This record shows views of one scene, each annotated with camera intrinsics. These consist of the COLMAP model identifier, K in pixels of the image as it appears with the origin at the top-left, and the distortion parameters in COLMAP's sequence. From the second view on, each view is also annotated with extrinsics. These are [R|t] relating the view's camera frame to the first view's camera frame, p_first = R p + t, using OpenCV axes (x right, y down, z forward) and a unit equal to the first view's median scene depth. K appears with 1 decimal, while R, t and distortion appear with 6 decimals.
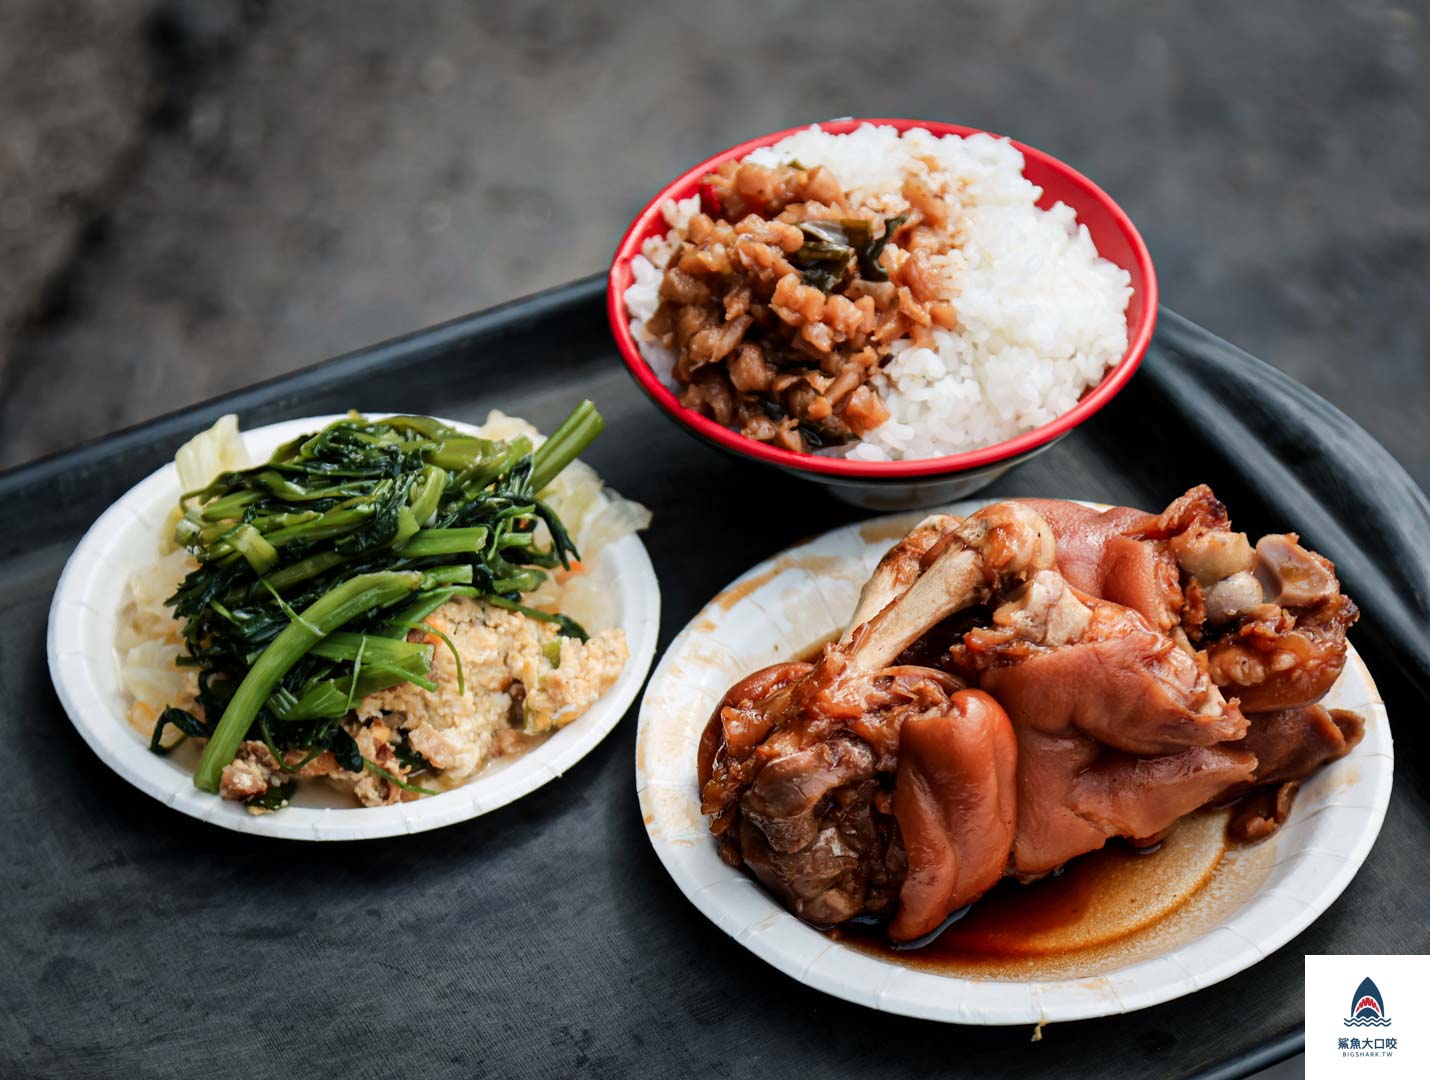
lens RADIAL K [[4256.7, 0, 715.0], [0, 4256.7, 540.0], [0, 0, 1]] dist [0.008314, -1.310634]
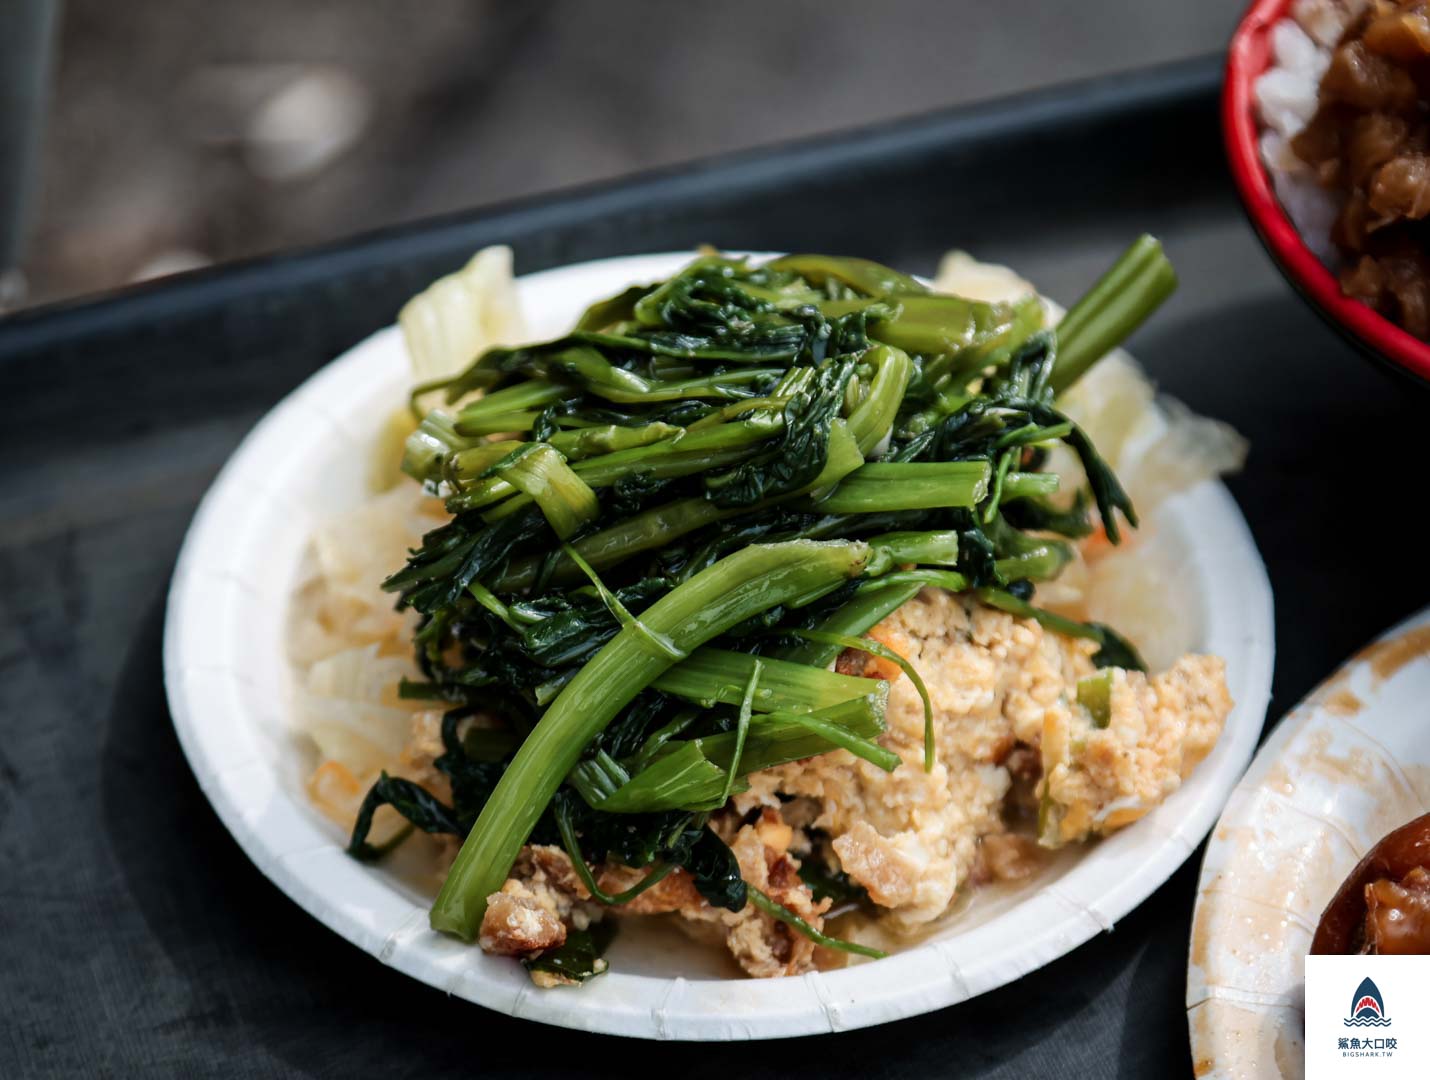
lens RADIAL K [[4604.4, 0, 715.0], [0, 4604.4, 540.0], [0, 0, 1]] dist [0.049704, 1.214599]
pose [[0.999046, 0.028556, -0.033025, -0.068028], [-0.027952, 0.999436, 0.018602, -0.003003], [0.033538, -0.017661, 0.999281, 0.415320]]
